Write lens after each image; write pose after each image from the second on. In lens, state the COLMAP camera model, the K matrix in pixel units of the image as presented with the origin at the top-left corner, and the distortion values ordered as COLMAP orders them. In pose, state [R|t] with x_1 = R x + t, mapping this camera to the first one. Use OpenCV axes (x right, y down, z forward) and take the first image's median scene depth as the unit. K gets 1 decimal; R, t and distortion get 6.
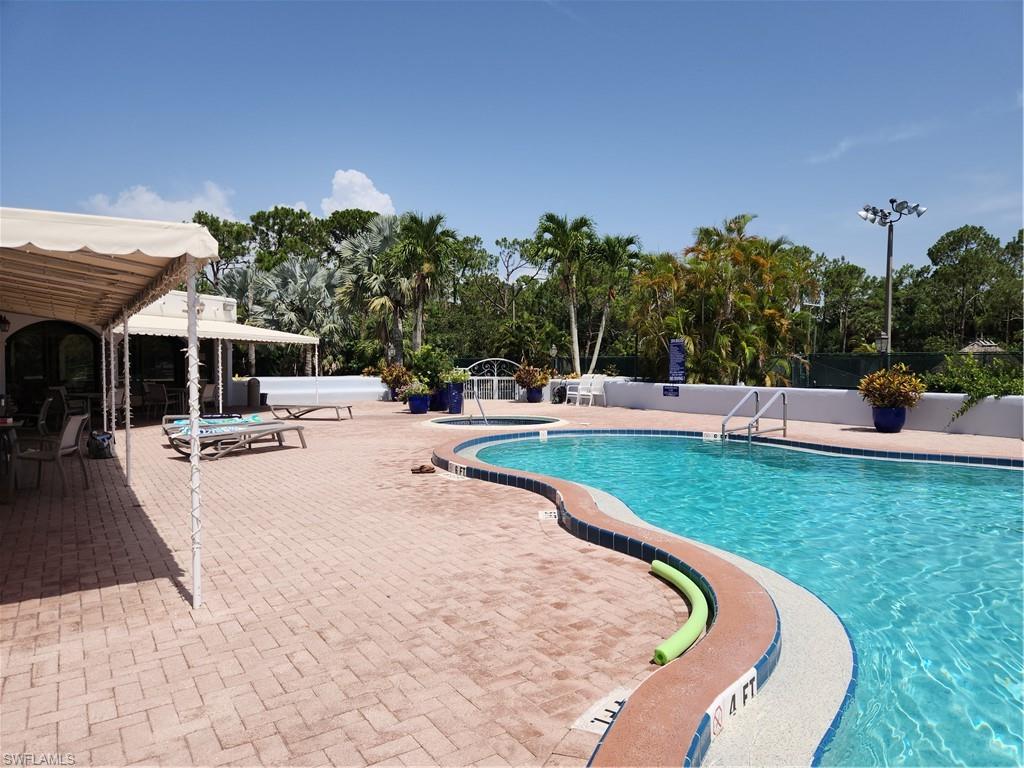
lens RADIAL K [[688.1, 0, 513.0], [0, 688.1, 386.0], [0, 0, 1]] dist [0.011024, -0.001806]
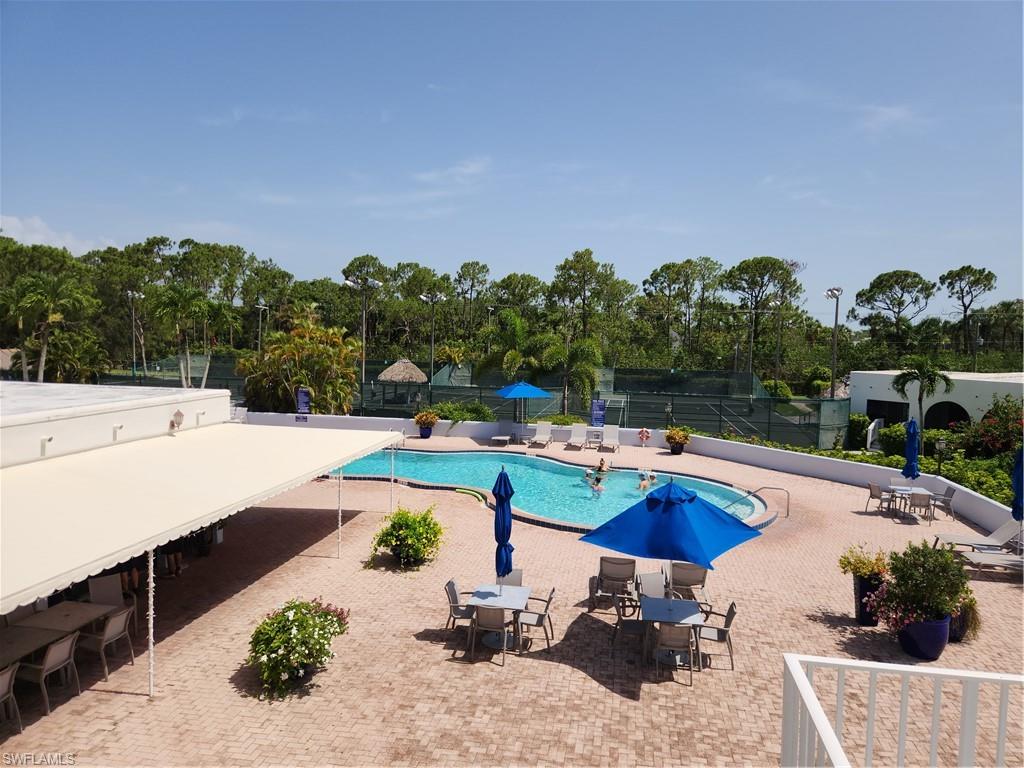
lens RADIAL K [[688.1, 0, 511.7], [0, 688.1, 383.3], [0, 0, 1]] dist [0.011024, -0.001806]
pose [[0.674513, -0.033056, 0.737523, -0.695637], [0.002893, 0.999108, 0.042134, -0.154422], [-0.738257, -0.026286, 0.674007, -0.562743]]
